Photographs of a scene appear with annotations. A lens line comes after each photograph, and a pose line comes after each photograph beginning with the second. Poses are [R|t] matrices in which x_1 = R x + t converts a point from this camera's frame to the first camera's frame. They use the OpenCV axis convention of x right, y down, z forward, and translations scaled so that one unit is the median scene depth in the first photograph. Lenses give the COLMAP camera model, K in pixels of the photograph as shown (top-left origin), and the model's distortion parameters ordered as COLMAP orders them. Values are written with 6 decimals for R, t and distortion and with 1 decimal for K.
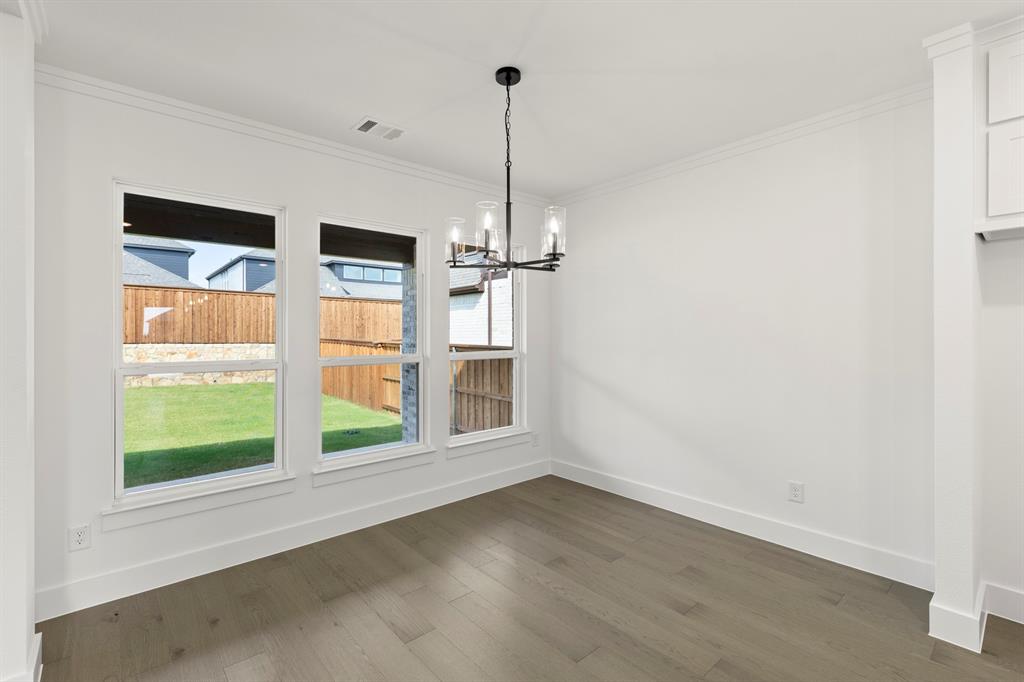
lens RADIAL K [[456.3, 0, 512.3], [0, 456.3, 332.2], [0, 0, 1]] dist [0.000458, 0.000709]
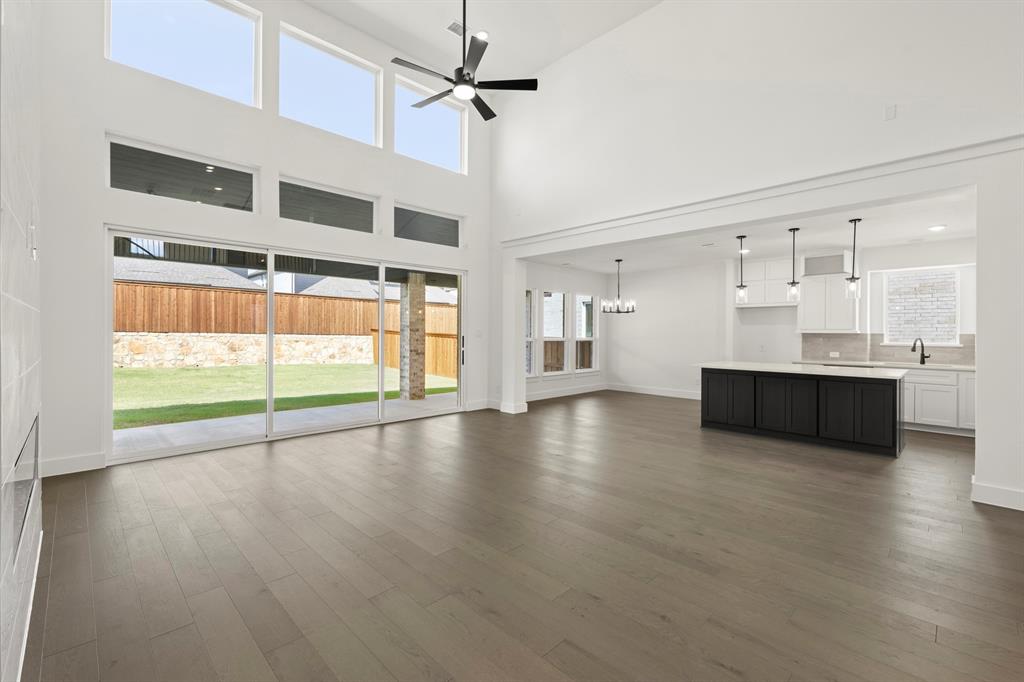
lens RADIAL K [[456.3, 0, 502.4], [0, 456.3, 331.0], [0, 0, 1]] dist [0.000458, 0.000709]
pose [[0.998223, 0.012914, 0.058172, -0.646400], [-0.013120, 0.999909, 0.003149, 0.004988], [-0.058126, -0.003906, 0.998302, -1.467000]]
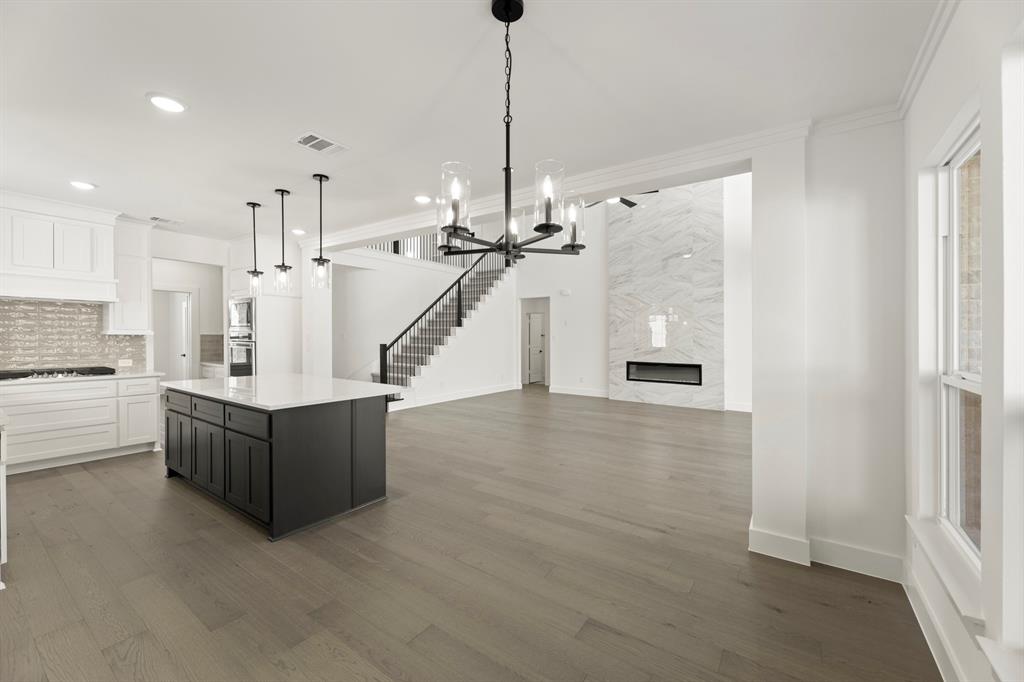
lens RADIAL K [[415.4, 0, 510.2], [0, 415.4, 329.9], [0, 0, 1]] dist [0.001894, 0.000125]
pose [[-0.968607, -0.007016, -0.248496, 0.102387], [-0.003296, 0.999876, -0.015380, -0.001316], [0.248573, -0.014078, -0.968511, 0.975023]]
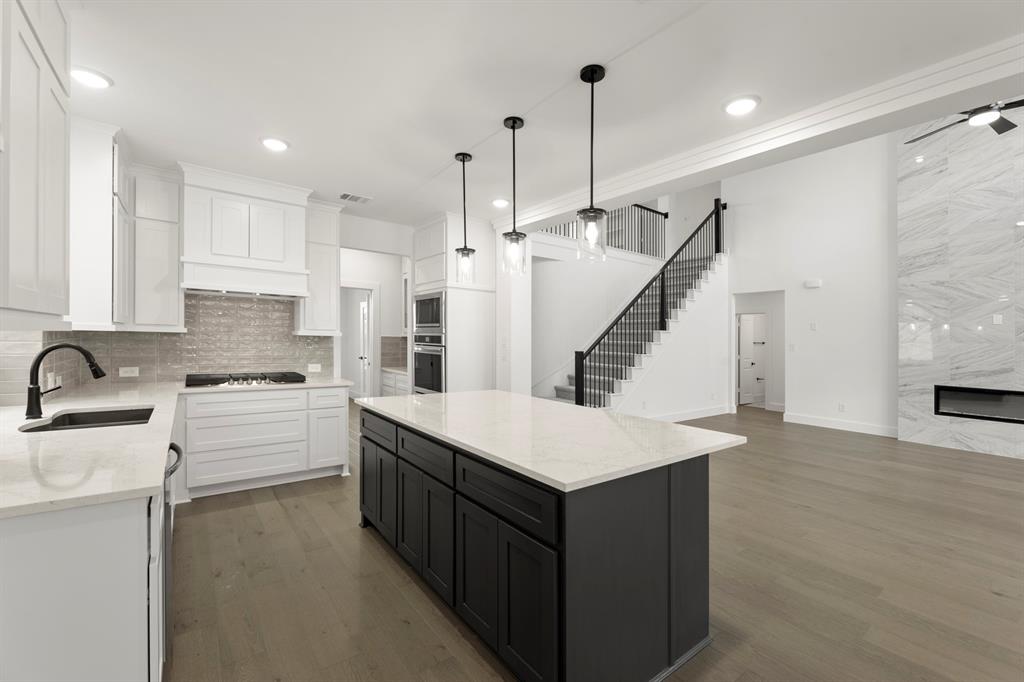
lens RADIAL K [[425.6, 0, 511.7], [0, 425.6, 336.4], [0, 0, 1]] dist [-0.003865, -0.000509]
pose [[-0.998646, -0.018037, 0.048784, 0.341247], [-0.018462, 0.999795, -0.008278, -0.000569], [-0.048624, -0.009168, -0.998775, 0.564689]]
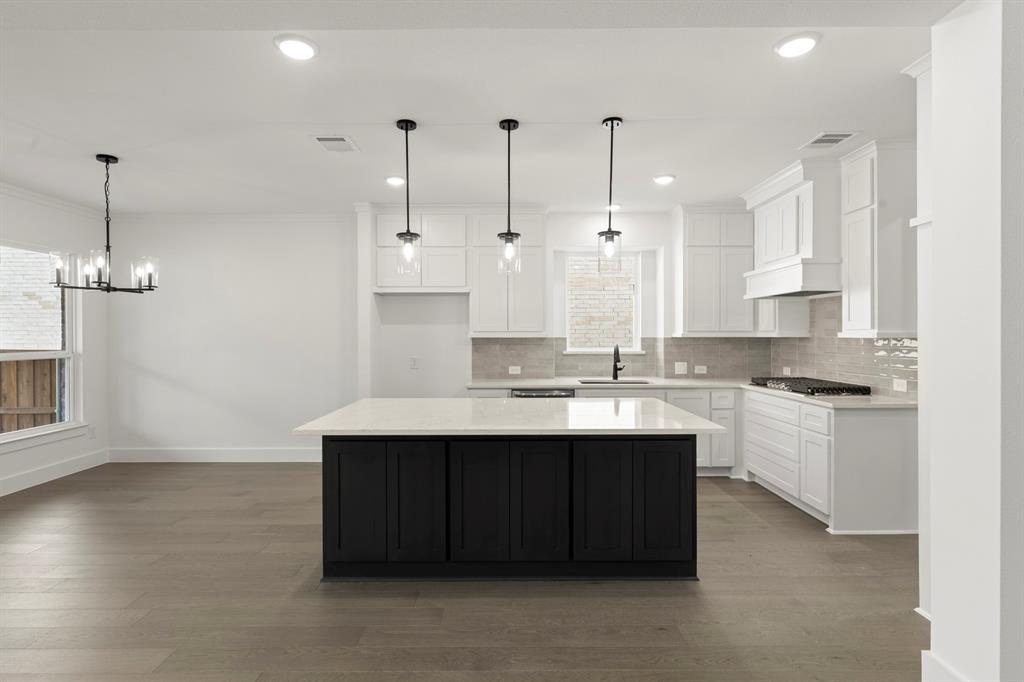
lens RADIAL K [[498.8, 0, 511.7], [0, 498.8, 344.0], [0, 0, 1]] dist [0.001005, 0.000601]
pose [[0.650232, -0.008020, 0.759693, -0.210962], [-0.006520, 0.999849, 0.016136, -0.001957], [-0.759707, -0.015445, 0.650082, -0.562592]]
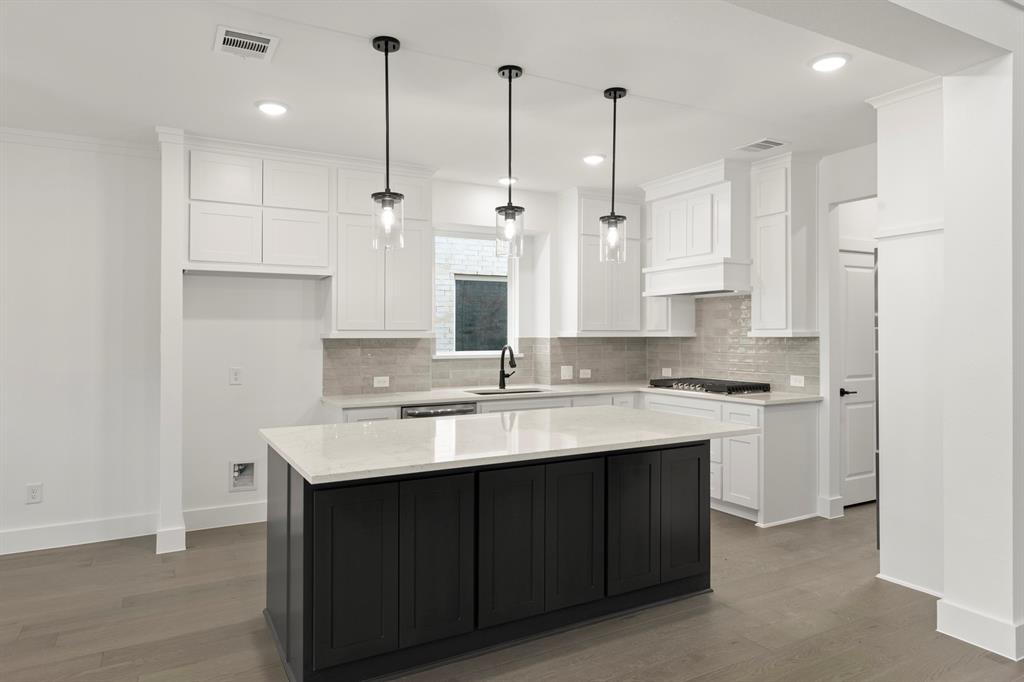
lens RADIAL K [[643.7, 0, 521.4], [0, 643.7, 340.9], [0, 0, 1]] dist [0.006167, -0.000451]
pose [[0.195740, -0.002129, 0.980654, -0.400499], [-0.003792, 0.999989, 0.002928, 0.002753], [-0.980649, -0.004291, 0.195729, -0.235967]]
